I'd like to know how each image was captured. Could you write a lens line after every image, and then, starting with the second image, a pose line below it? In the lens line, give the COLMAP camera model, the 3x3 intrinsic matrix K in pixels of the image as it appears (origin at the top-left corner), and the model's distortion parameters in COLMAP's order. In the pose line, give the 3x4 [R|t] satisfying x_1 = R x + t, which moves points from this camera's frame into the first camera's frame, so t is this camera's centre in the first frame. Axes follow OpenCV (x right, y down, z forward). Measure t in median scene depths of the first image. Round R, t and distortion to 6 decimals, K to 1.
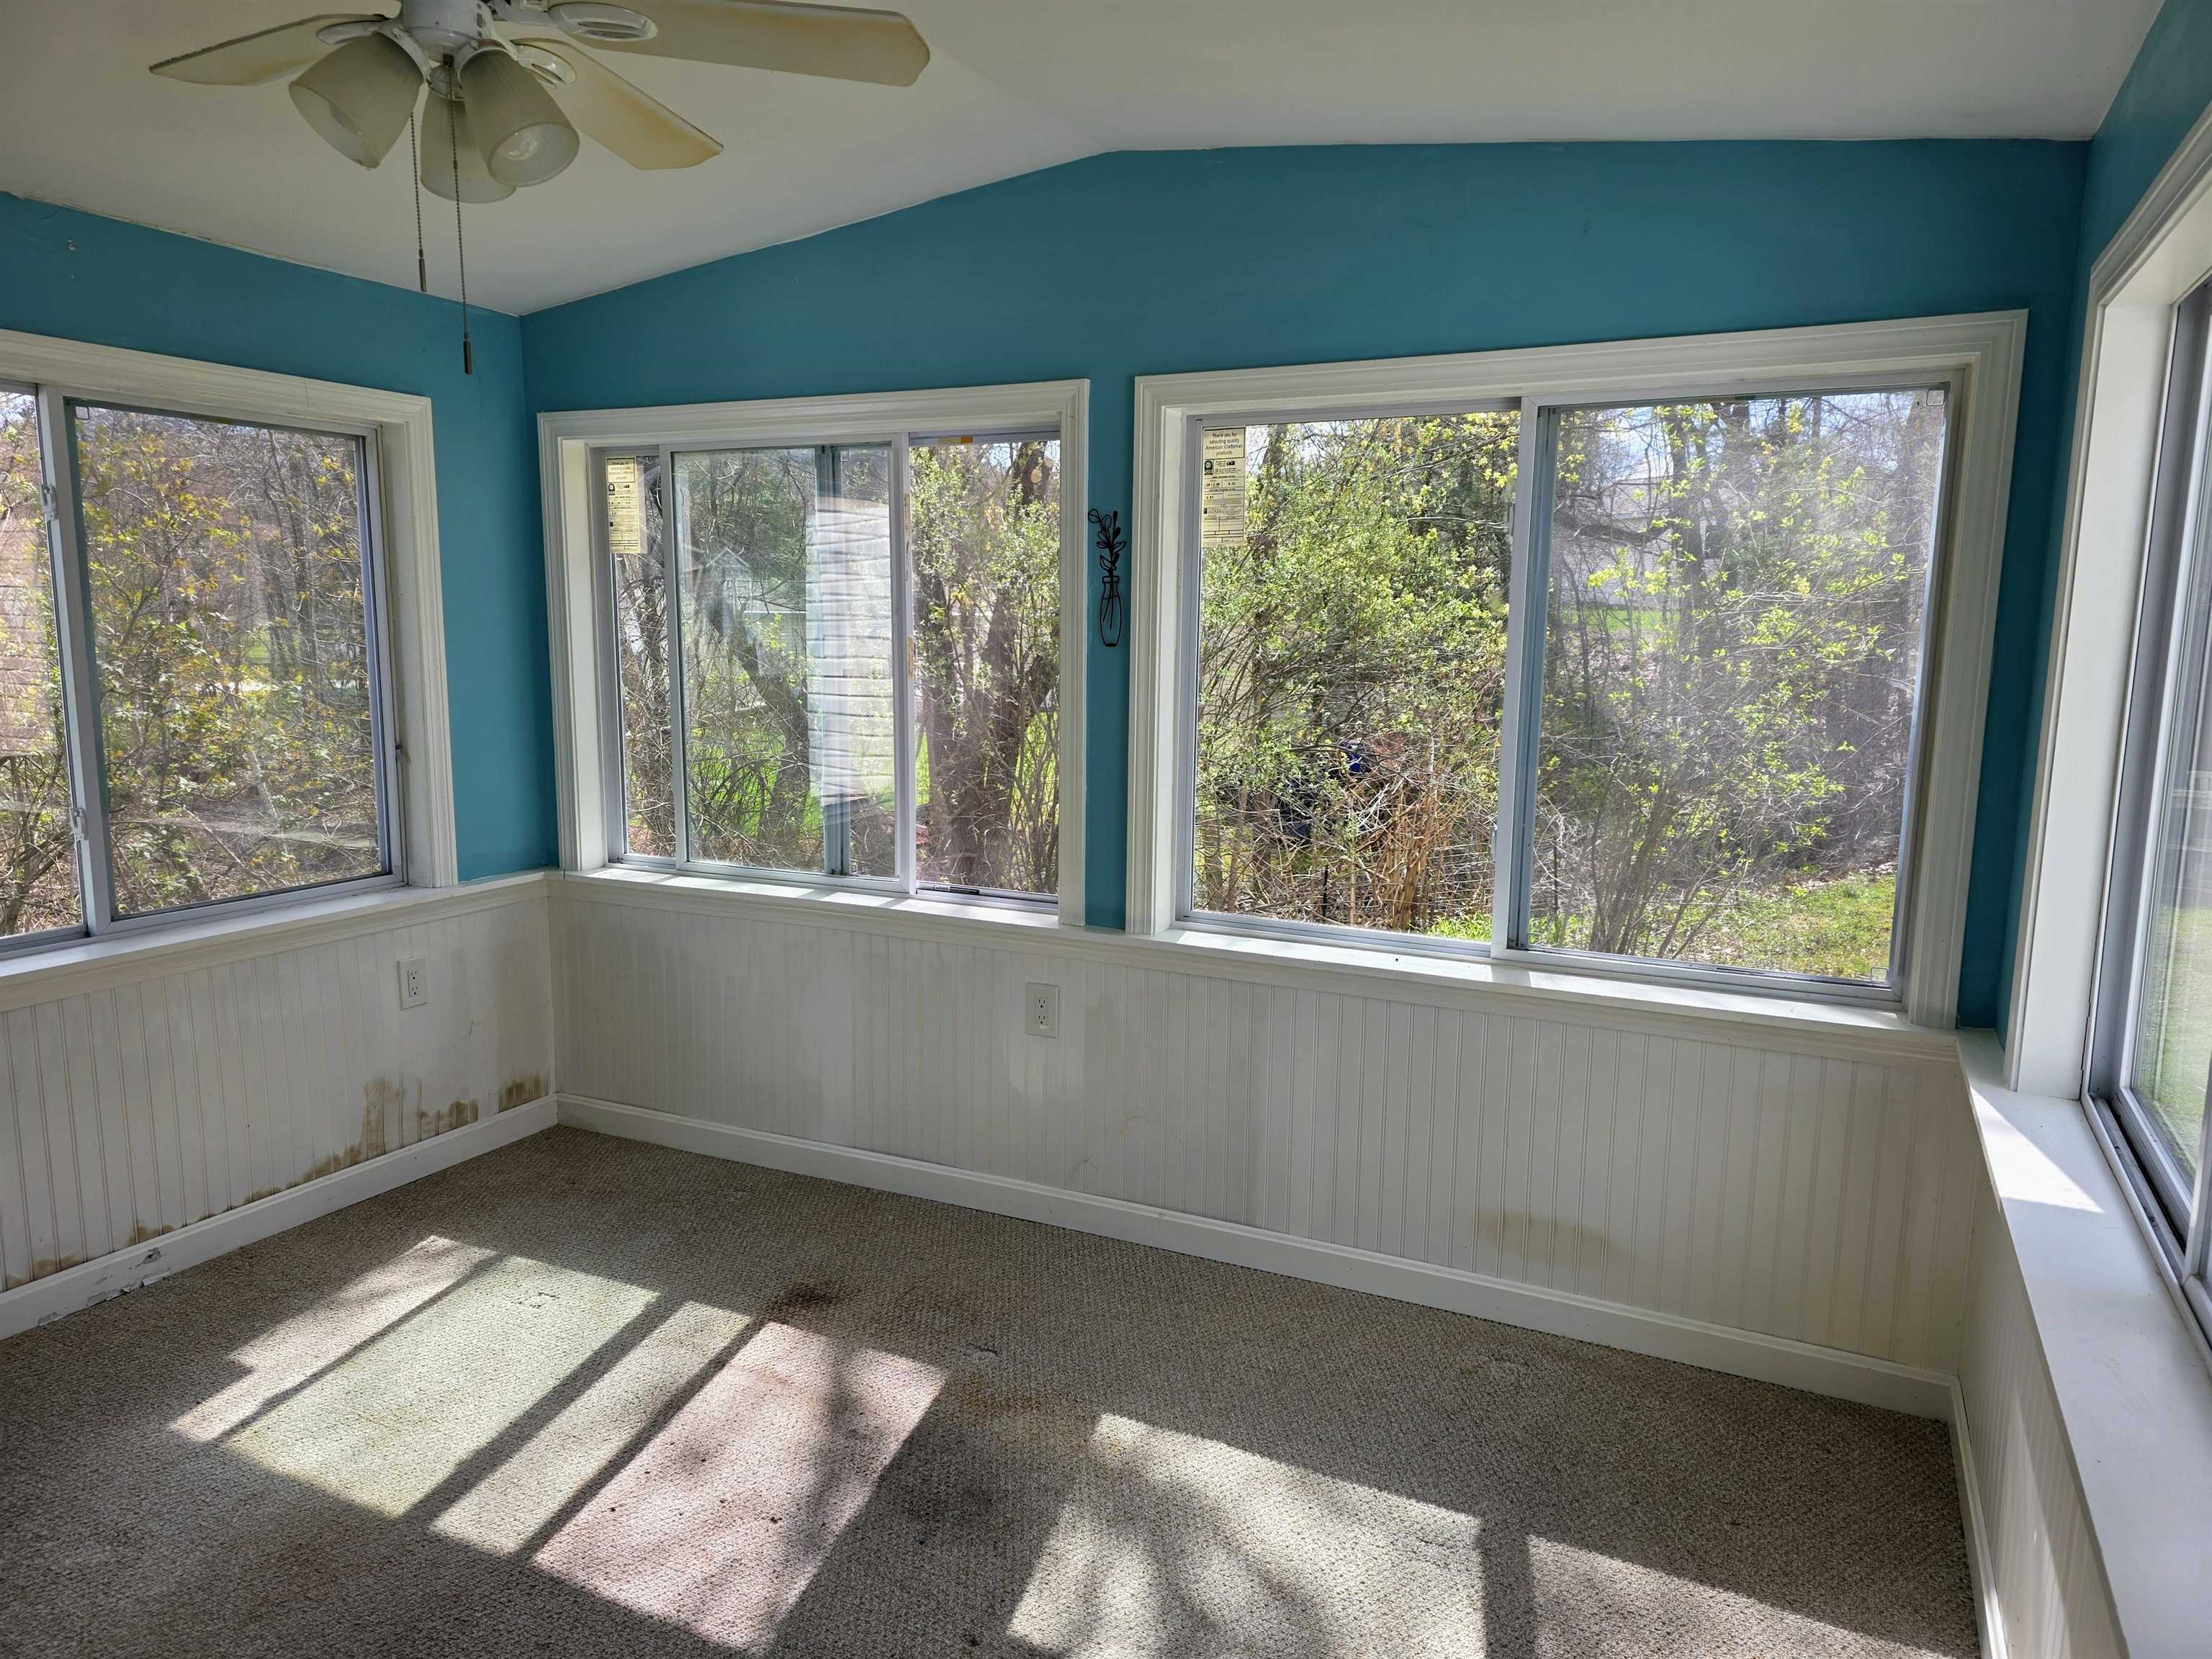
lens RADIAL K [[1476.2, 0, 1099.5], [0, 1476.2, 838.3], [0, 0, 1]] dist [0.047316, -0.017470]
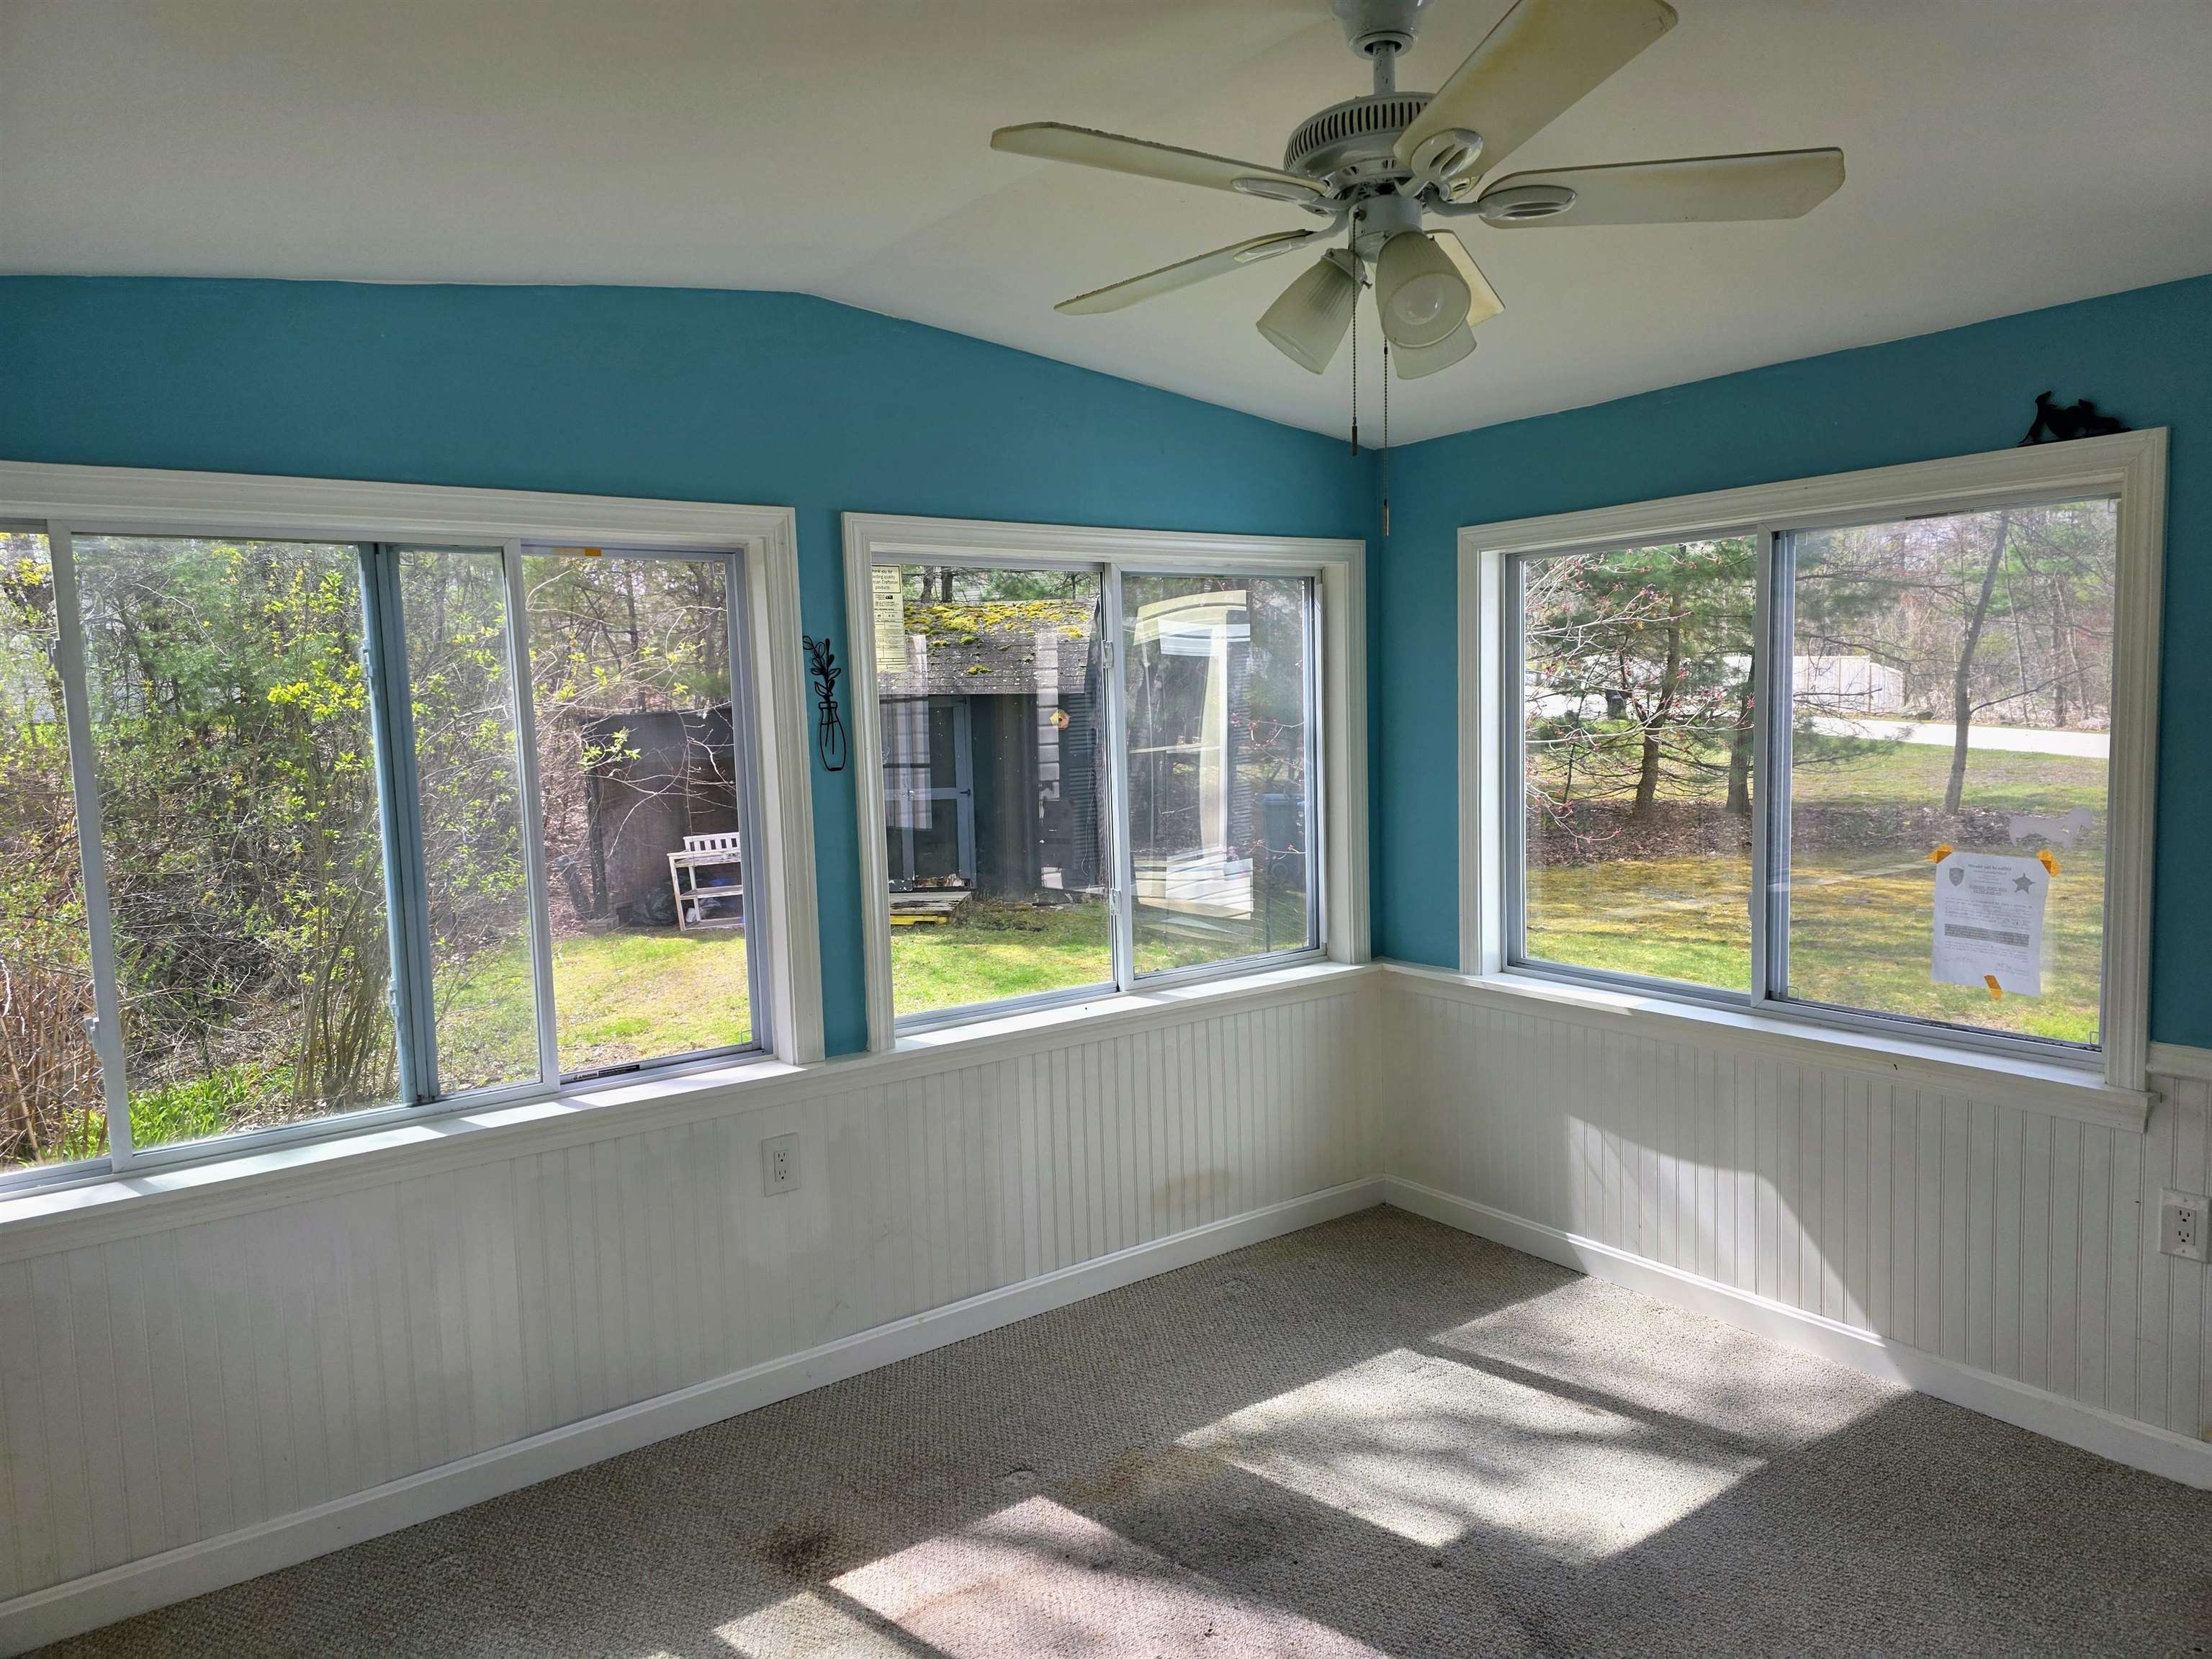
lens RADIAL K [[1476.2, 0, 1099.6], [0, 1476.2, 819.2], [0, 0, 1]] dist [0.047316, -0.017470]
pose [[0.463294, -0.093364, 0.881273, -0.825369], [0.169200, 0.985461, 0.015451, -0.085558], [-0.869902, 0.141953, 0.472355, 0.386538]]
